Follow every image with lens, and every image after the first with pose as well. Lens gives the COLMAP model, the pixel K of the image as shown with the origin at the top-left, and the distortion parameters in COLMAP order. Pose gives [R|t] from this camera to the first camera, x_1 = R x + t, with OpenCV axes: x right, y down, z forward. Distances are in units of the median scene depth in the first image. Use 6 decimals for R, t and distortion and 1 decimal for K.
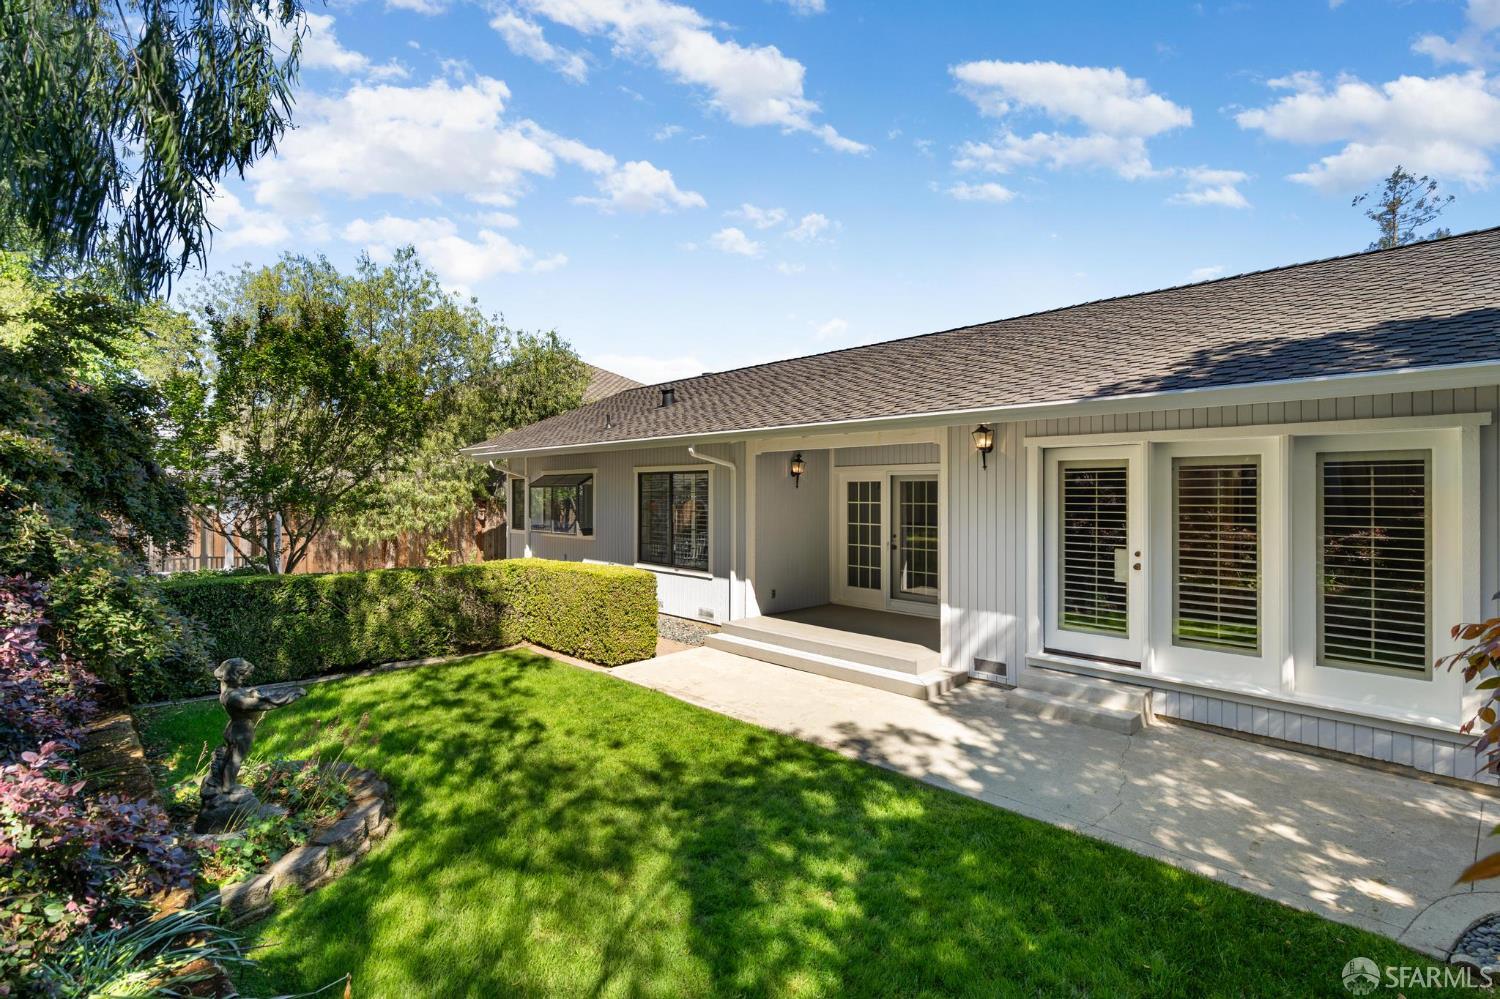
lens RADIAL K [[681.2, 0, 750.6], [0, 681.2, 489.2], [0, 0, 1]] dist [-0.001477, 0.000301]
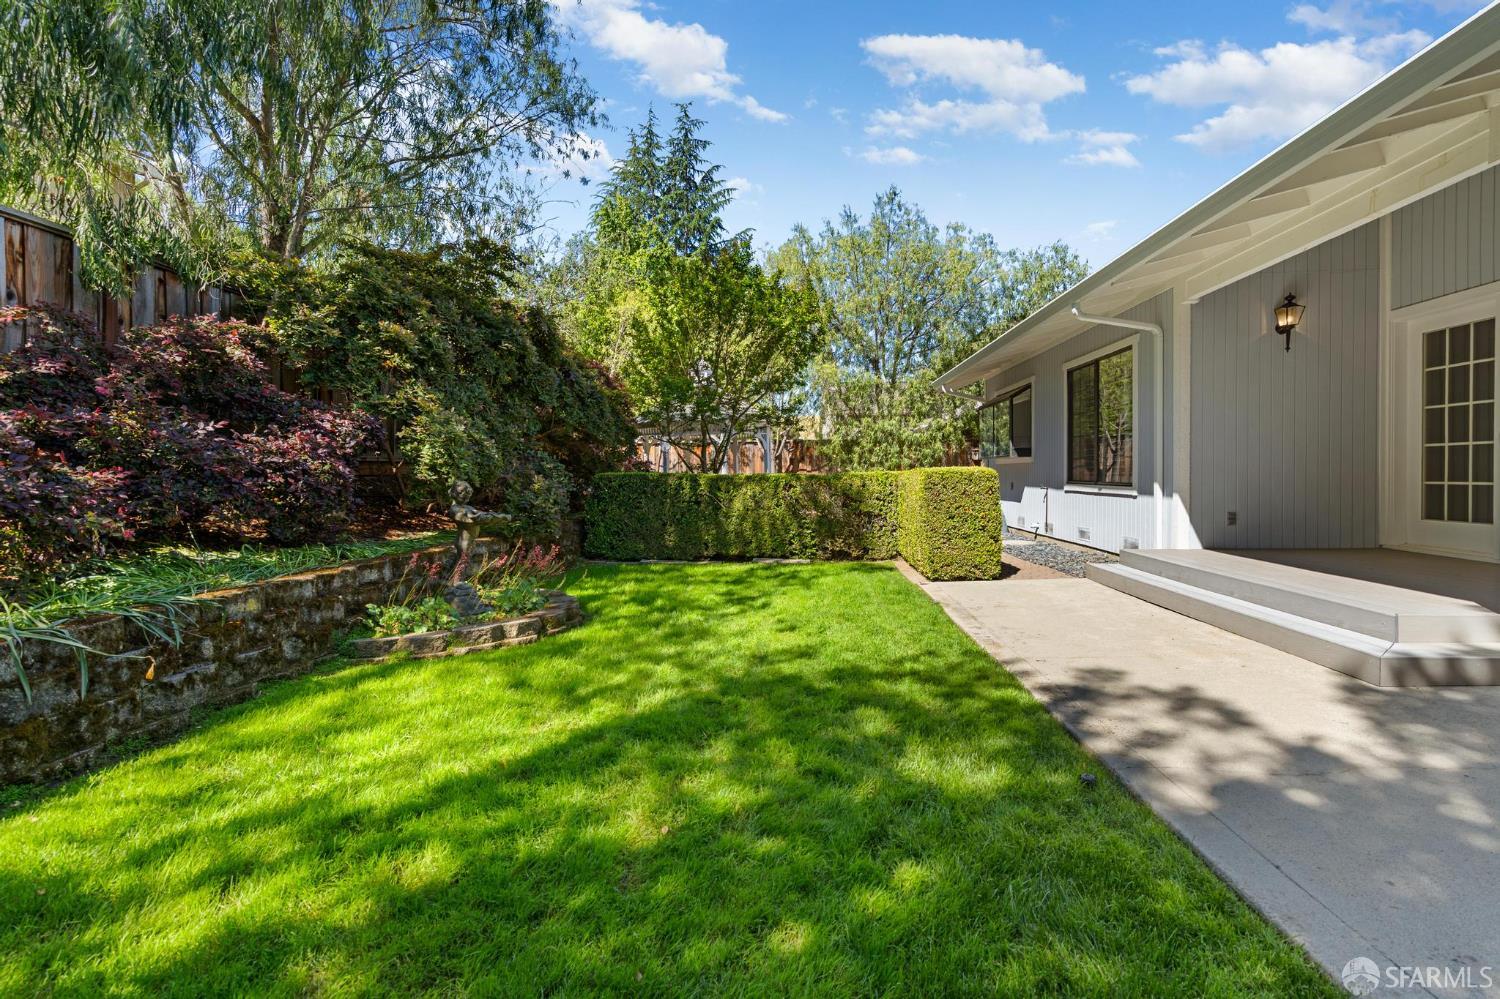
lens RADIAL K [[678.6, 0, 750.0], [0, 678.6, 499.5], [0, 0, 1]] dist [-0.003091, 0.000746]
pose [[0.651786, 0.014727, -0.758260, 0.356744], [0.023002, 0.998968, 0.039174, 0.158795], [0.758054, -0.042975, 0.650774, 0.372576]]
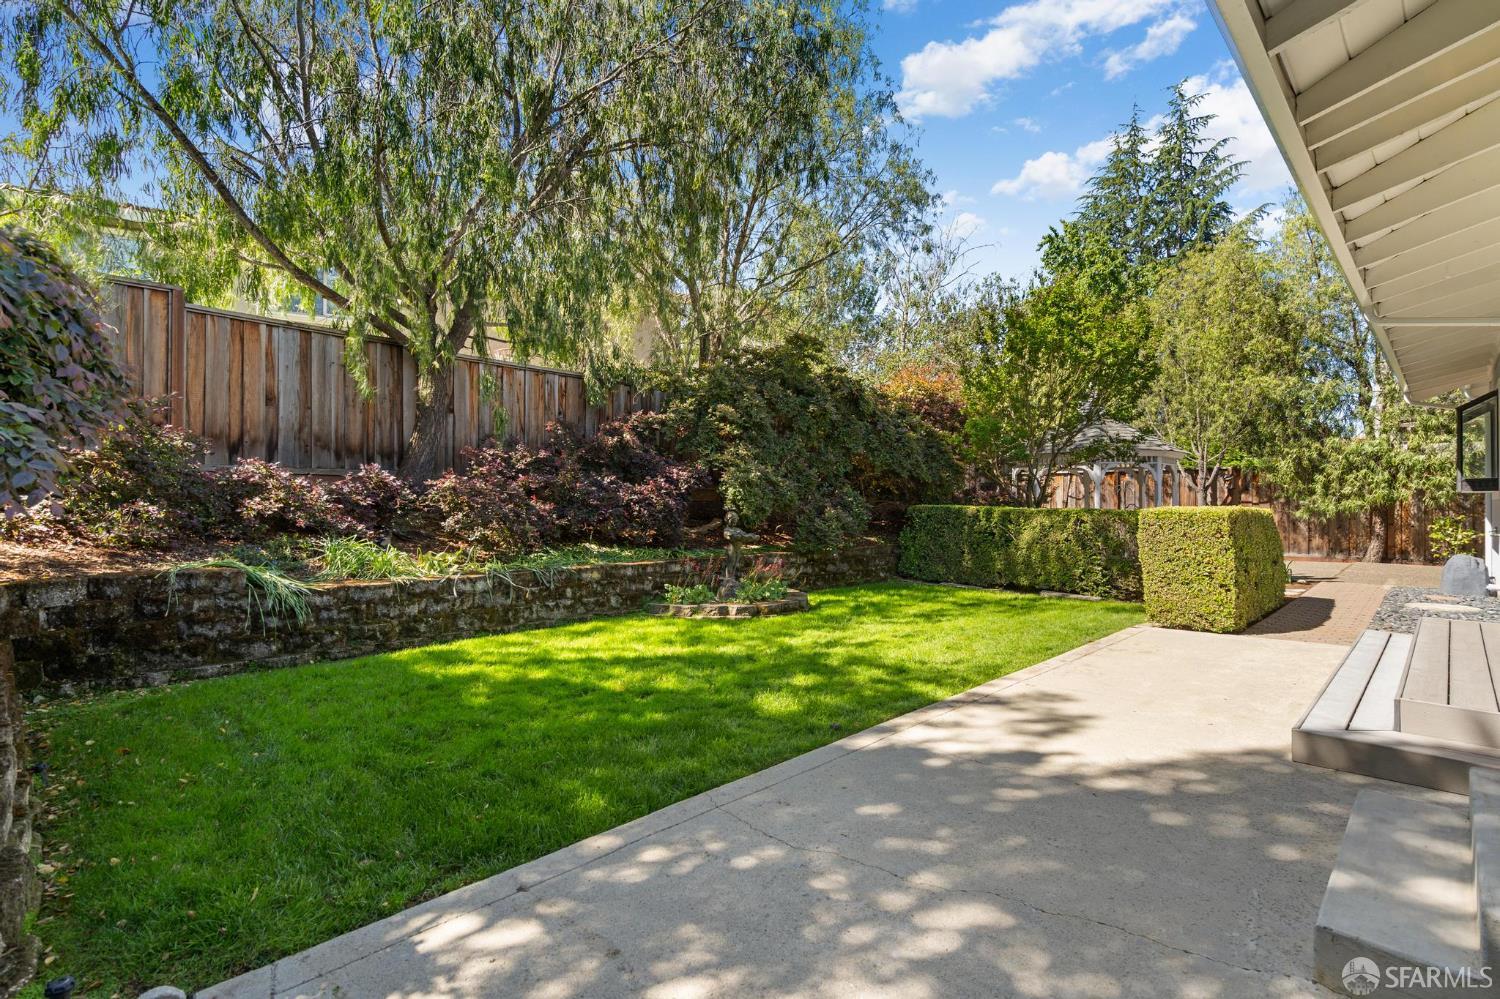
lens RADIAL K [[688.9, 0, 752.7], [0, 688.9, 498.5], [0, 0, 1]] dist [0.002447, 0.000226]
pose [[-0.002582, -0.010610, -0.999940, 0.753169], [0.007613, 0.999915, -0.010629, 0.150881], [0.999968, -0.007640, -0.002501, 0.669031]]
